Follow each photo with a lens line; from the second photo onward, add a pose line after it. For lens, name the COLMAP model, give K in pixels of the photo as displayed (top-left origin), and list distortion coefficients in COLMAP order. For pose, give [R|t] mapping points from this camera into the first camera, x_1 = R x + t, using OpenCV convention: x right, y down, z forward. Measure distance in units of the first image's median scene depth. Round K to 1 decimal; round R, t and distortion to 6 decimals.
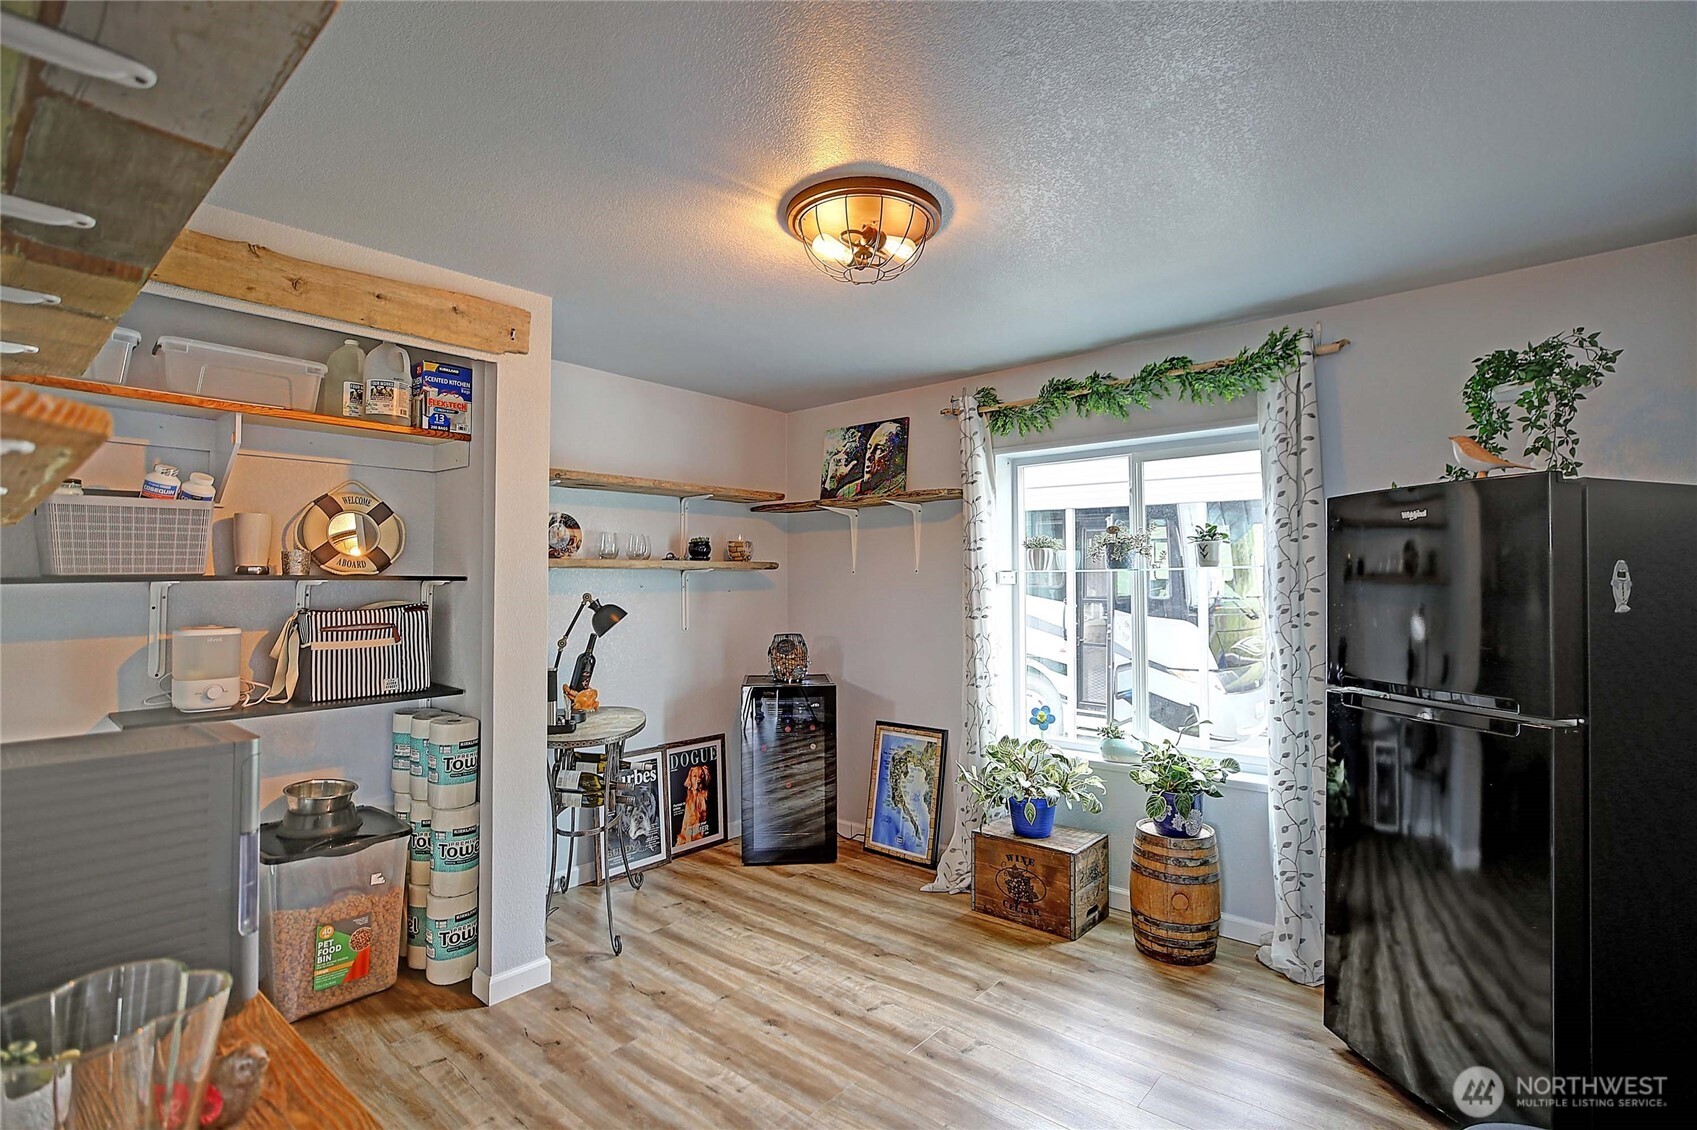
lens RADIAL K [[785.2, 0, 853.4], [0, 785.2, 554.6], [0, 0, 1]] dist [-0.040543, 0.017624]
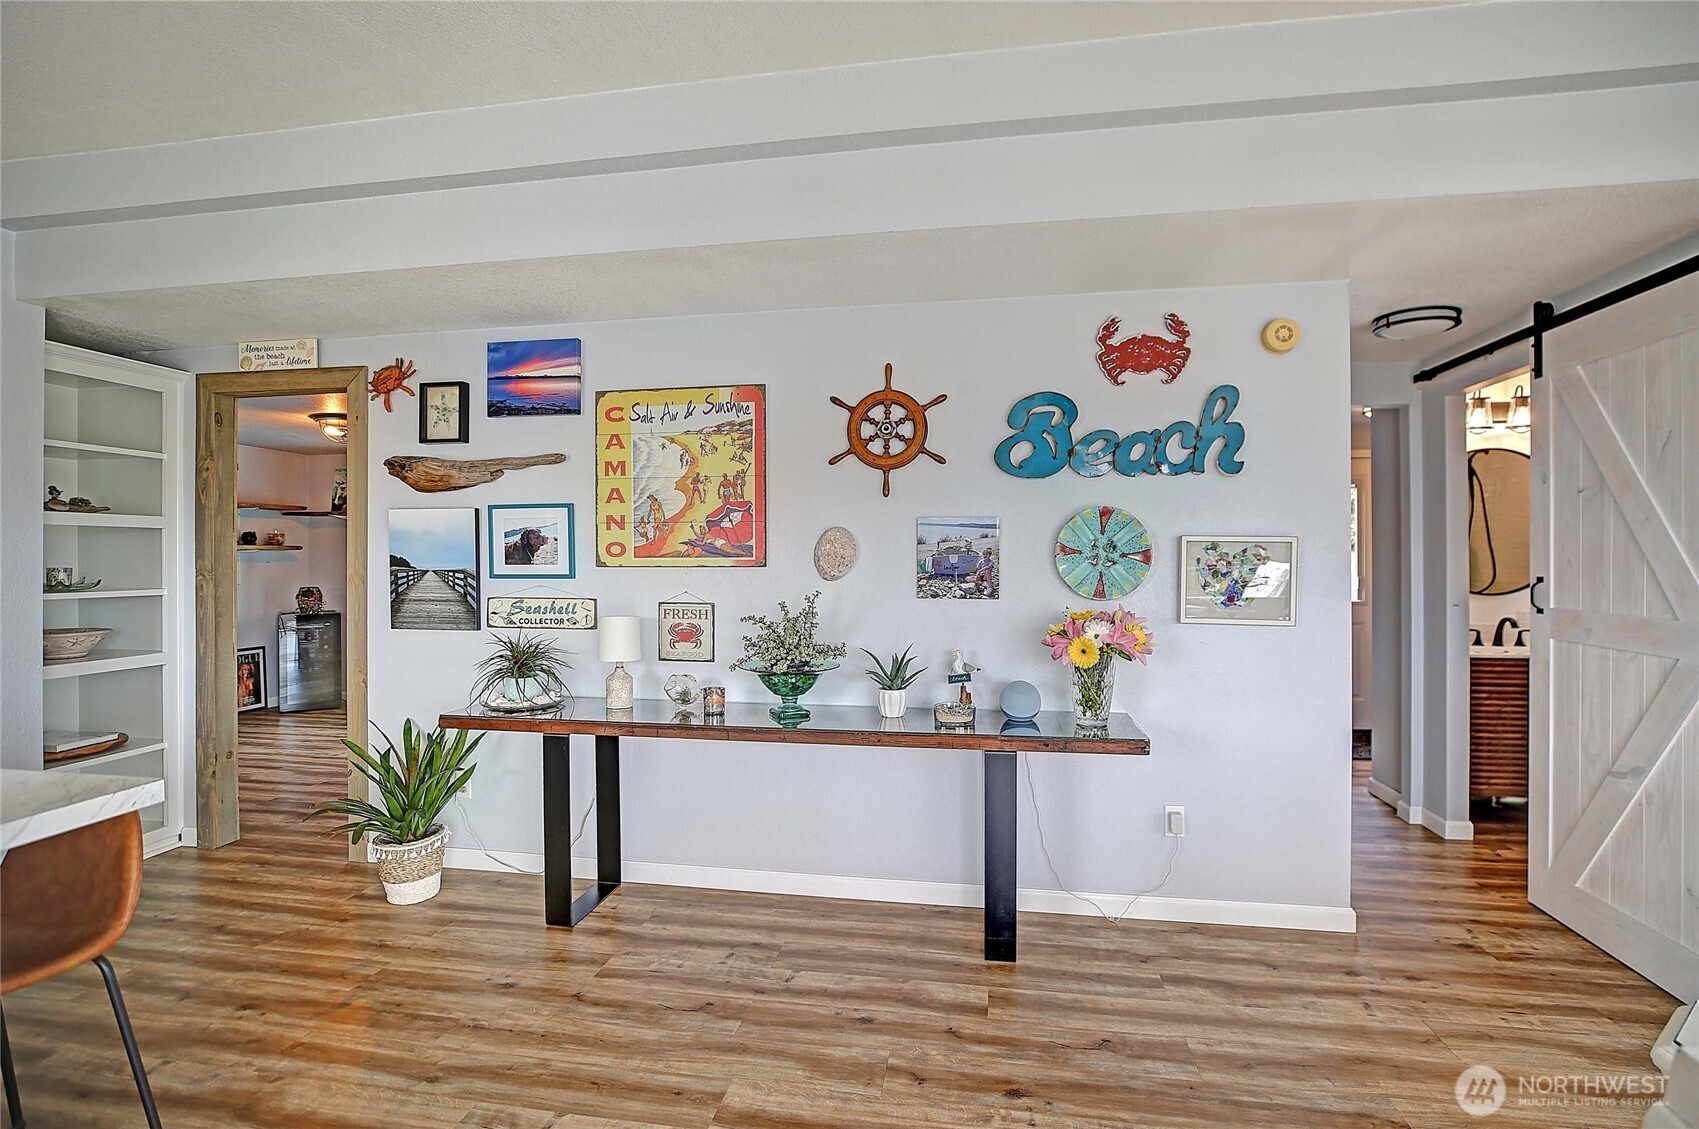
lens RADIAL K [[786.1, 0, 854.4], [0, 786.1, 554.1], [0, 0, 1]] dist [-0.040543, 0.017624]
pose [[0.858429, 0.003898, 0.512917, 0.075936], [-0.017336, 0.999620, 0.021417, -0.030925], [-0.512639, -0.027277, 0.858171, -1.119654]]
